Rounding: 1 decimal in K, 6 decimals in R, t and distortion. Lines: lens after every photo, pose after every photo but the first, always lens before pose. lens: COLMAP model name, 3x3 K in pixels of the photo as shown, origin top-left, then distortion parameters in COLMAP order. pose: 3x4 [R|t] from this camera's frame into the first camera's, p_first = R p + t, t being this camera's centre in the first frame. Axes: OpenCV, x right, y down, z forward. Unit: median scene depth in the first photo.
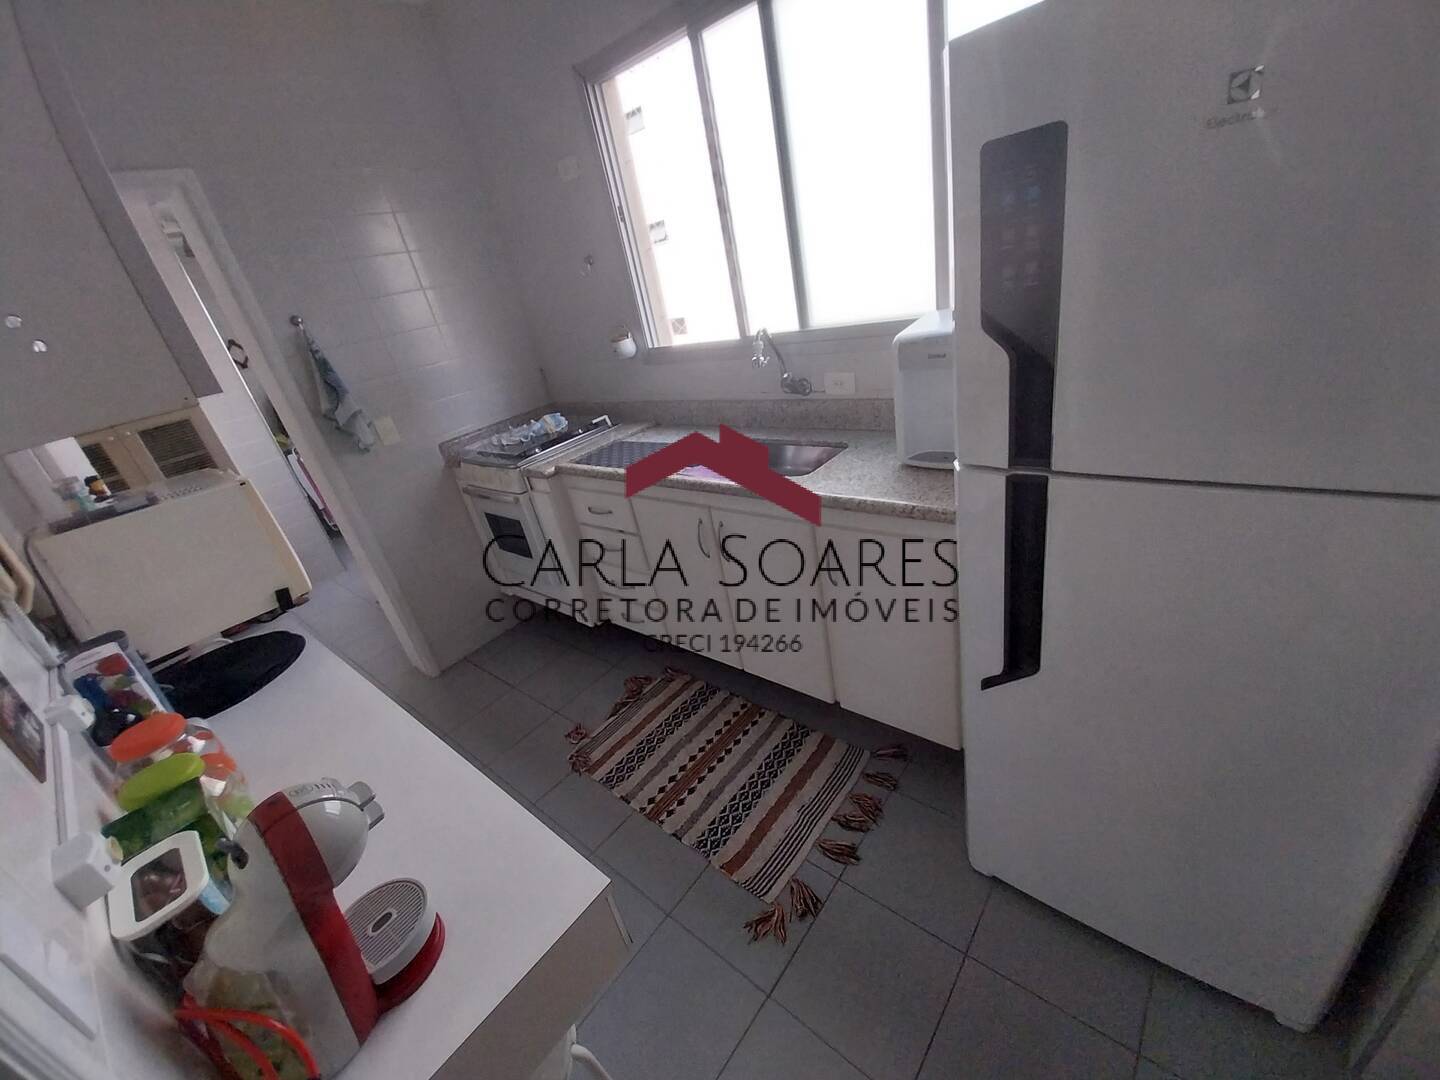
lens RADIAL K [[573.5, 0, 720.0], [0, 573.5, 540.0], [0, 0, 1]] dist [0.001223, -0.008823]
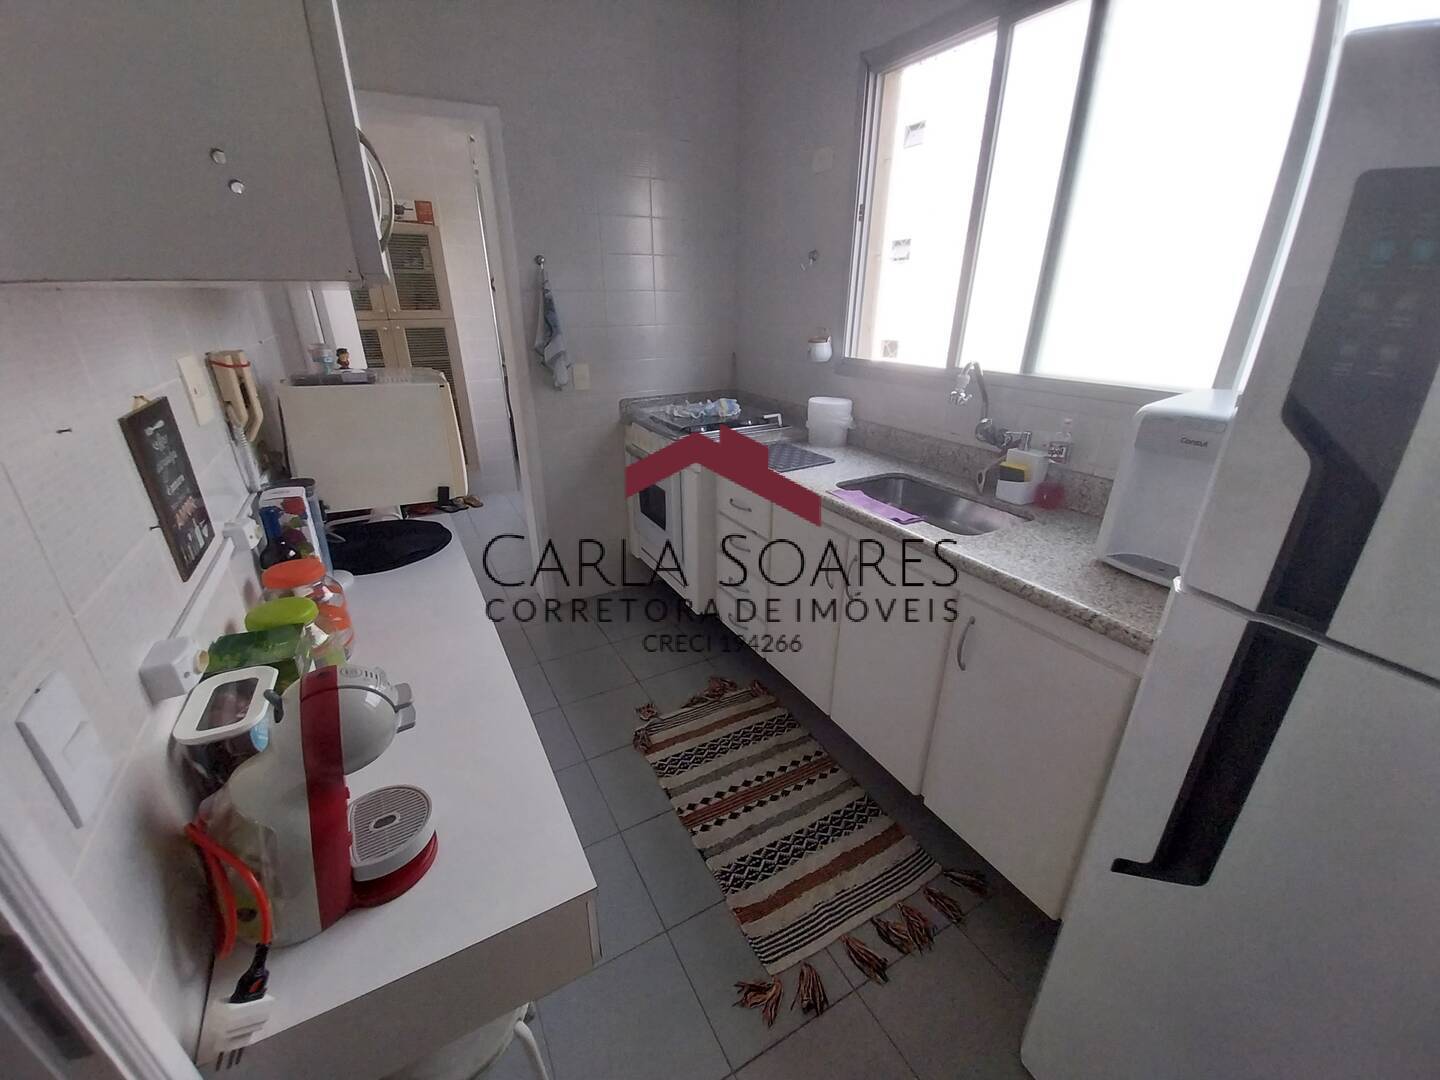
lens RADIAL K [[572.3, 0, 700.5], [0, 572.3, 540.3], [0, 0, 1]] dist [0.017227, -0.011391]
pose [[0.909686, 0.312076, -0.274007, 0.017794], [-0.314813, 0.948504, 0.035125, -0.008000], [0.270859, 0.054308, 0.961086, 0.054602]]
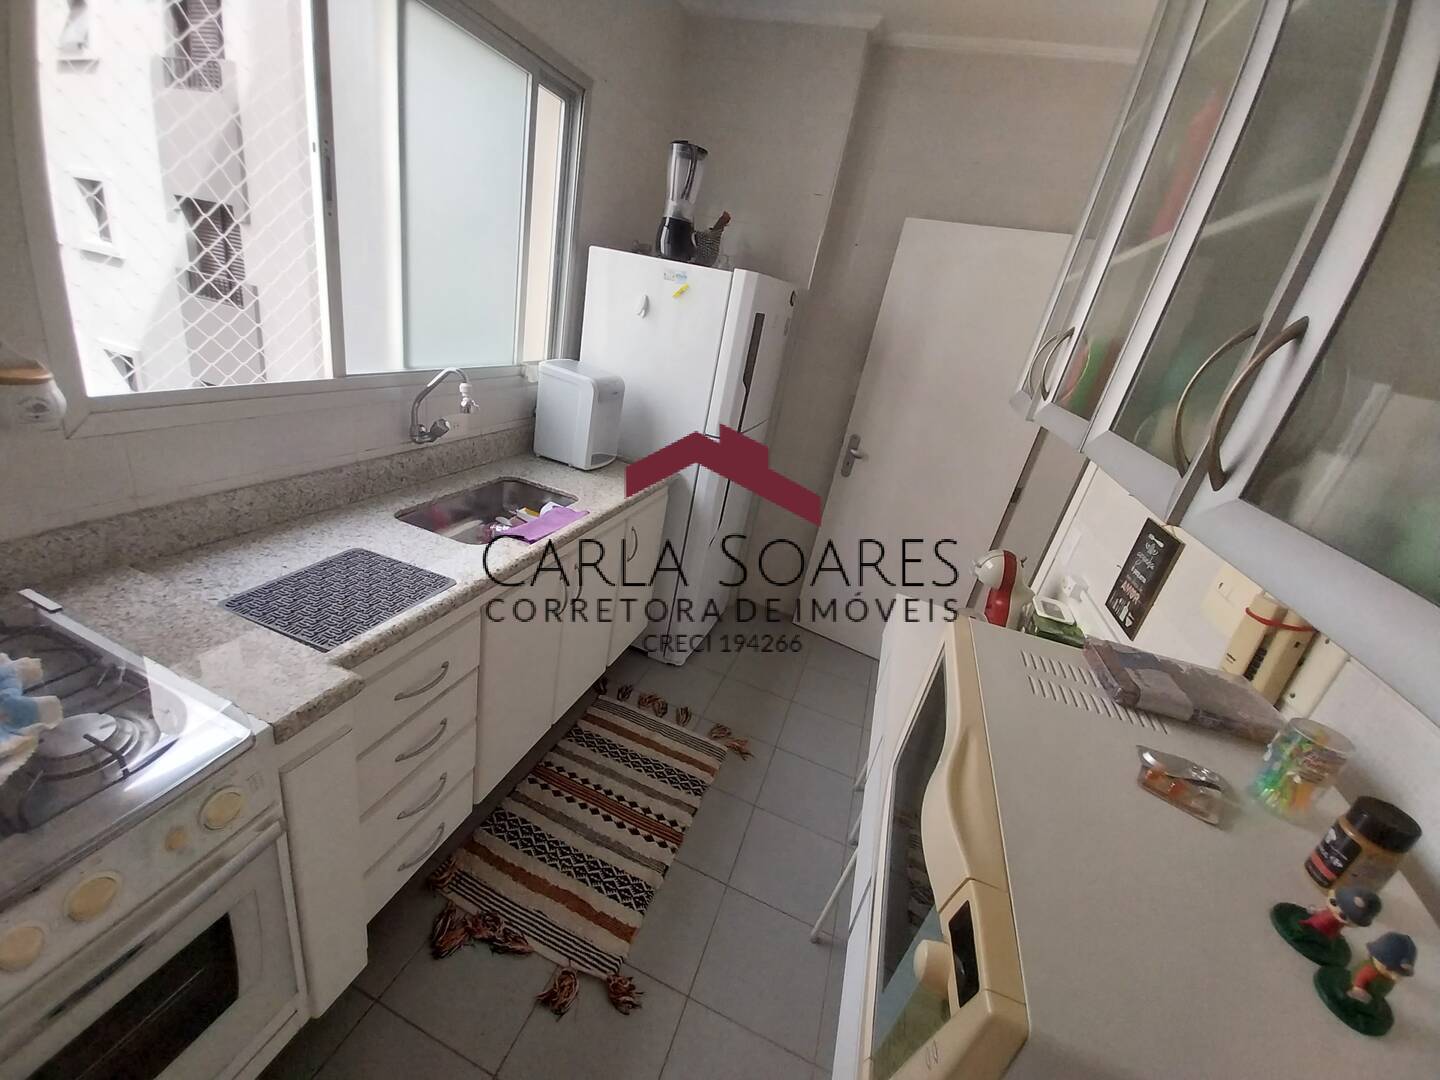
lens RADIAL K [[576.5, 0, 719.4], [0, 576.5, 535.1], [0, 0, 1]] dist [0.027624, -0.018402]
pose [[-0.379072, -0.239485, 0.893841, -0.913209], [0.300944, 0.881518, 0.363812, -0.337495], [-0.875064, 0.406907, -0.262087, 0.964012]]
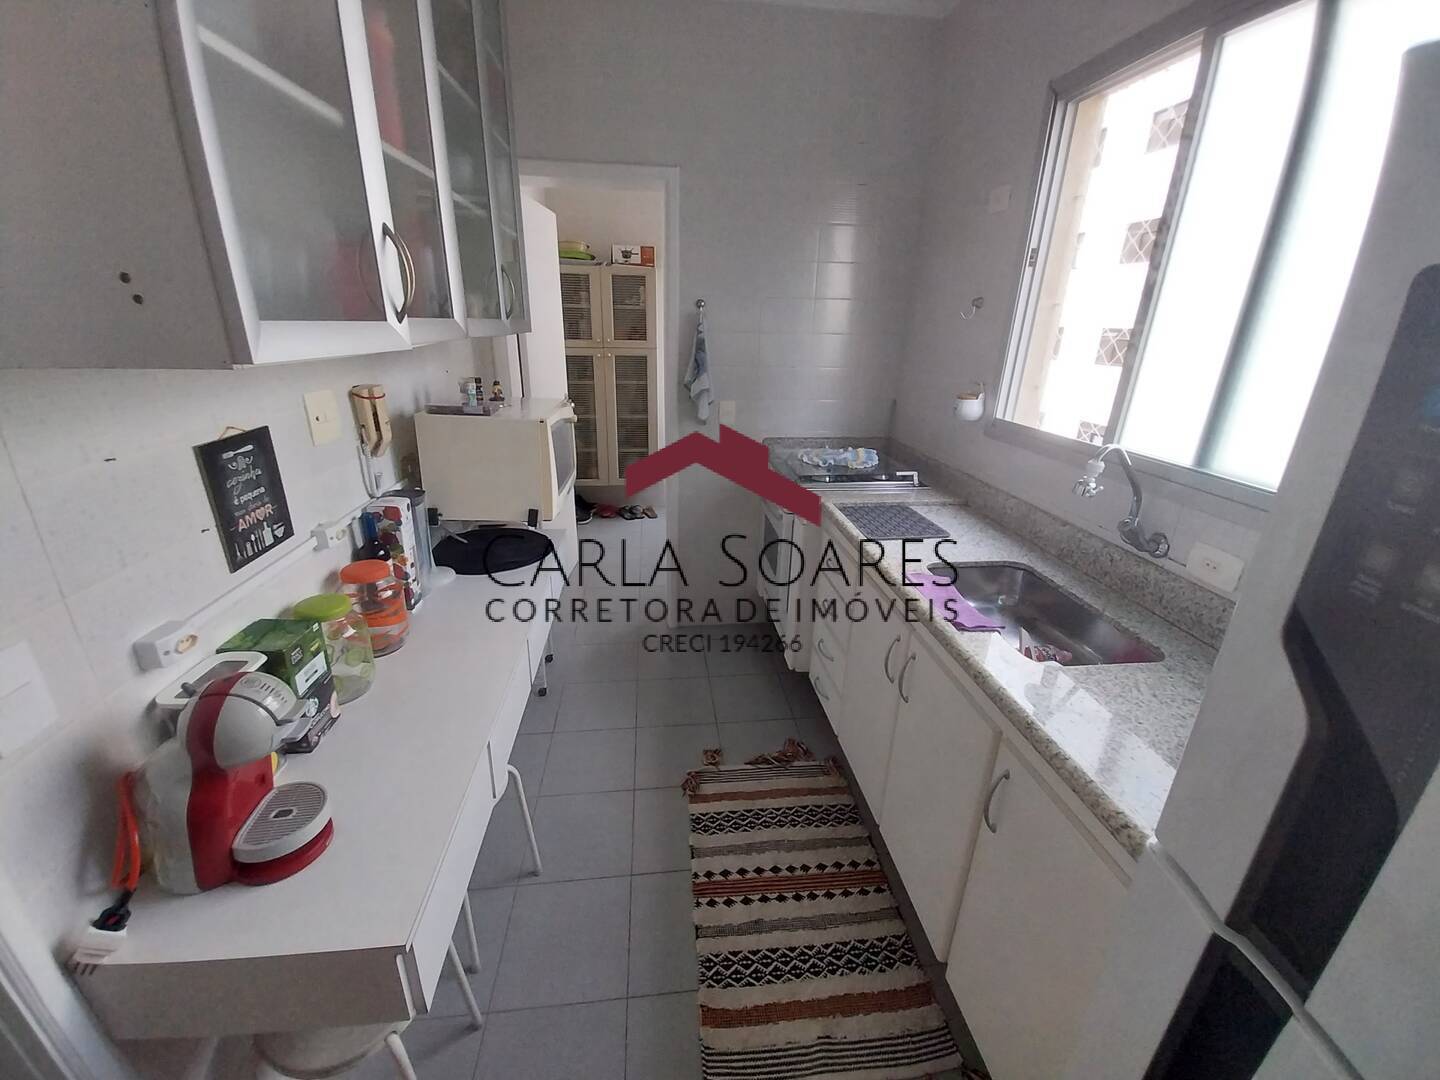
lens RADIAL K [[566.3, 0, 715.2], [0, 566.3, 532.3], [0, 0, 1]] dist [0.025863, -0.018289]
pose [[0.700778, 0.424659, -0.573215, 0.176862], [-0.439459, 0.889934, 0.122039, -0.146570], [0.561948, 0.166382, 0.810266, 0.179730]]
